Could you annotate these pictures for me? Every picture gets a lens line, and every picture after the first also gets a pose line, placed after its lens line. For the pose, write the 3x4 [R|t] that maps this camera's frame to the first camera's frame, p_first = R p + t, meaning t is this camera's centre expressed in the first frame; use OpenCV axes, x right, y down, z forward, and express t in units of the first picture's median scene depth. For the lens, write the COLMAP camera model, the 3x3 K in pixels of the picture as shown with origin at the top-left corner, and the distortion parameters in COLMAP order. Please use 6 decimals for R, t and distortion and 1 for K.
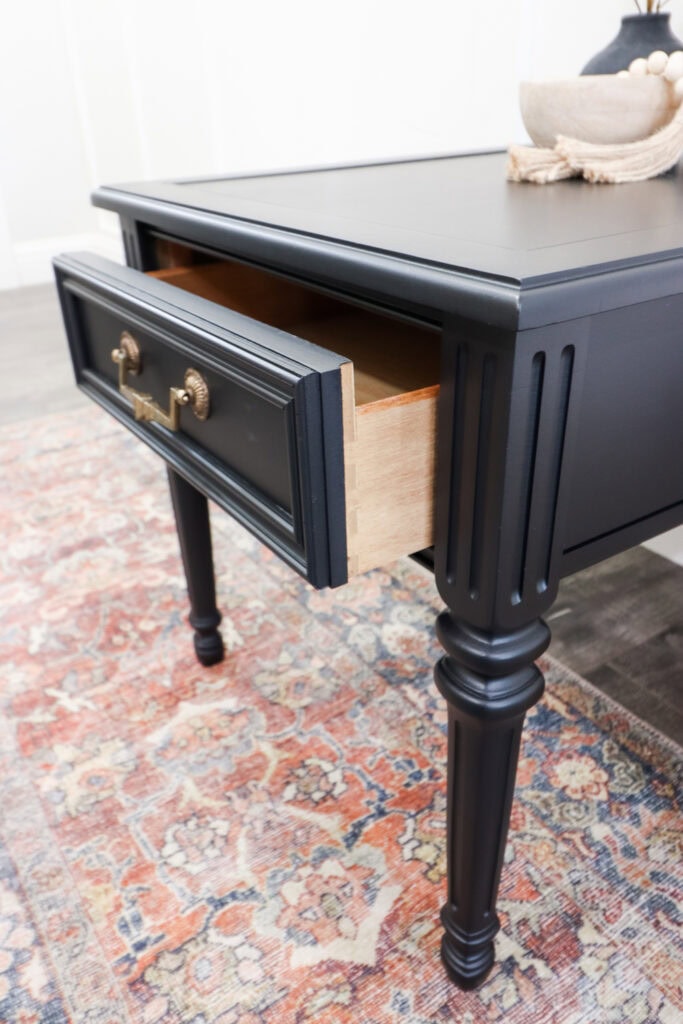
lens RADIAL K [[799.7, 0, 357.1], [0, 799.7, 515.2], [0, 0, 1]] dist [0.004438, 0.004446]
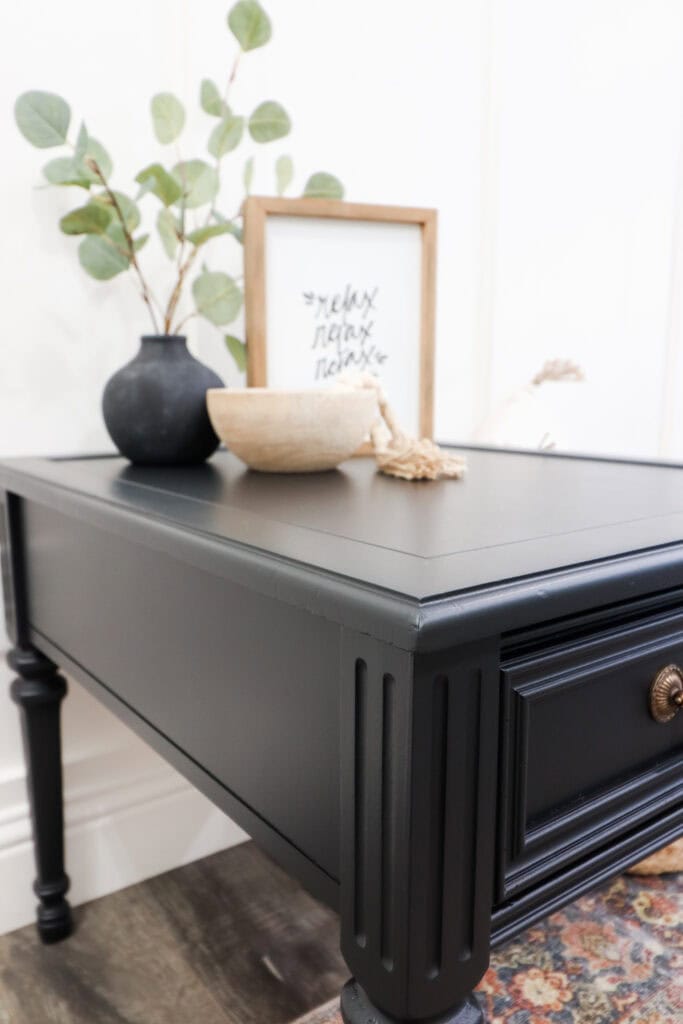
lens RADIAL K [[799.7, 0, 357.1], [0, 799.7, 515.2], [0, 0, 1]] dist [0.004438, 0.004446]
pose [[-0.023905, -0.170242, 0.985112, -0.655809], [0.483109, 0.860729, 0.160470, -0.499558], [-0.875234, 0.479753, 0.061670, 0.875599]]
